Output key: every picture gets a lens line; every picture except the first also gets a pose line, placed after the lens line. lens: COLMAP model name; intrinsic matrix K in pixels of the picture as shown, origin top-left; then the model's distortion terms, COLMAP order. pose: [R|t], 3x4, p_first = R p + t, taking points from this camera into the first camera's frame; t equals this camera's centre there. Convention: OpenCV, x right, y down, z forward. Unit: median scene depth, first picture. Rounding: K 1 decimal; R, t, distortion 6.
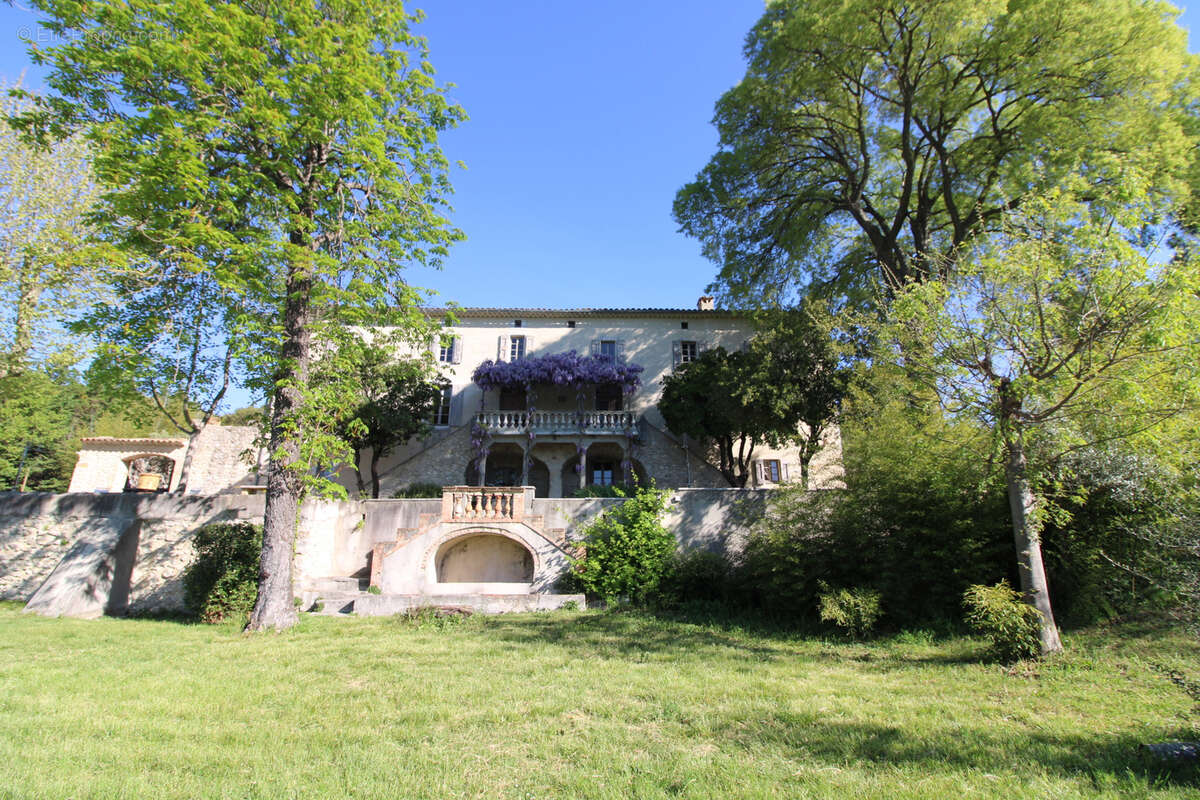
lens RADIAL K [[556.4, 0, 600.6], [0, 556.4, 401.3], [0, 0, 1]] dist [-0.004401, -0.008211]
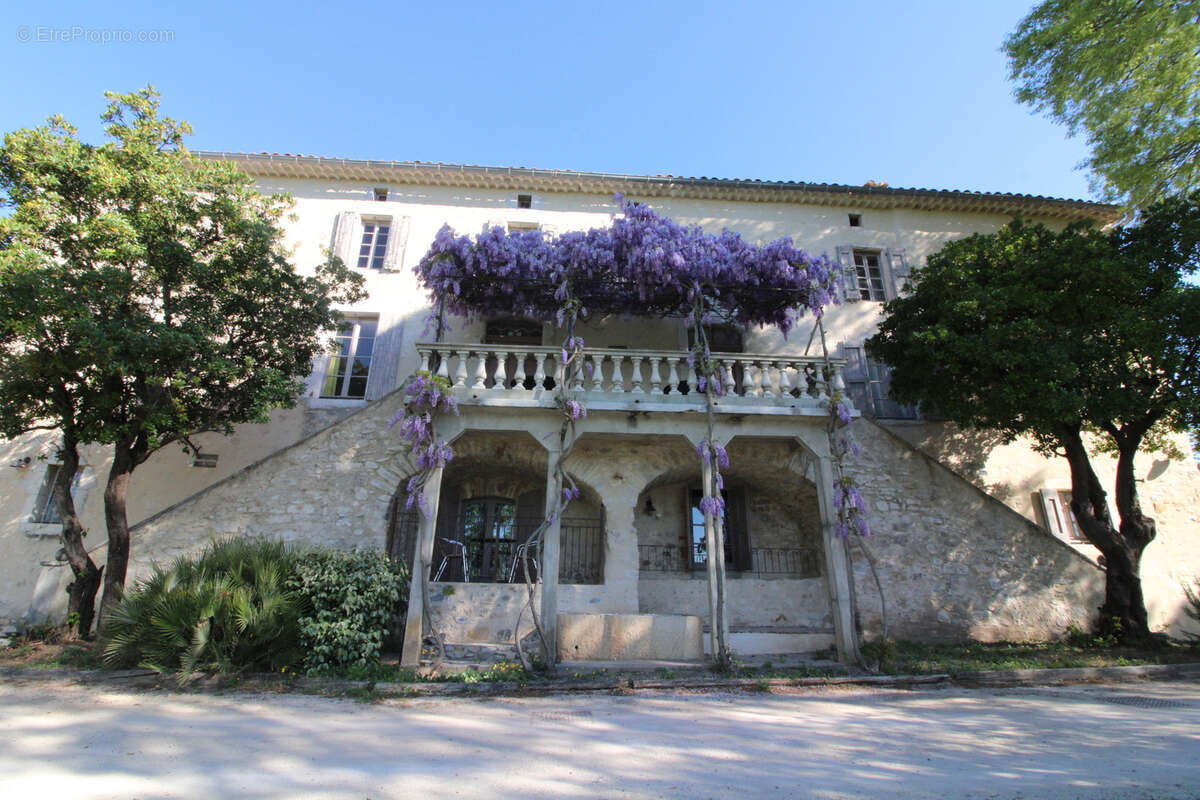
lens RADIAL K [[556.4, 0, 599.6], [0, 556.4, 399.4], [0, 0, 1]] dist [-0.004401, -0.008211]
pose [[0.998685, 0.026939, 0.043628, -0.120451], [-0.024820, 0.998519, -0.048404, 0.069974], [-0.044867, 0.047257, 0.997875, 0.628725]]
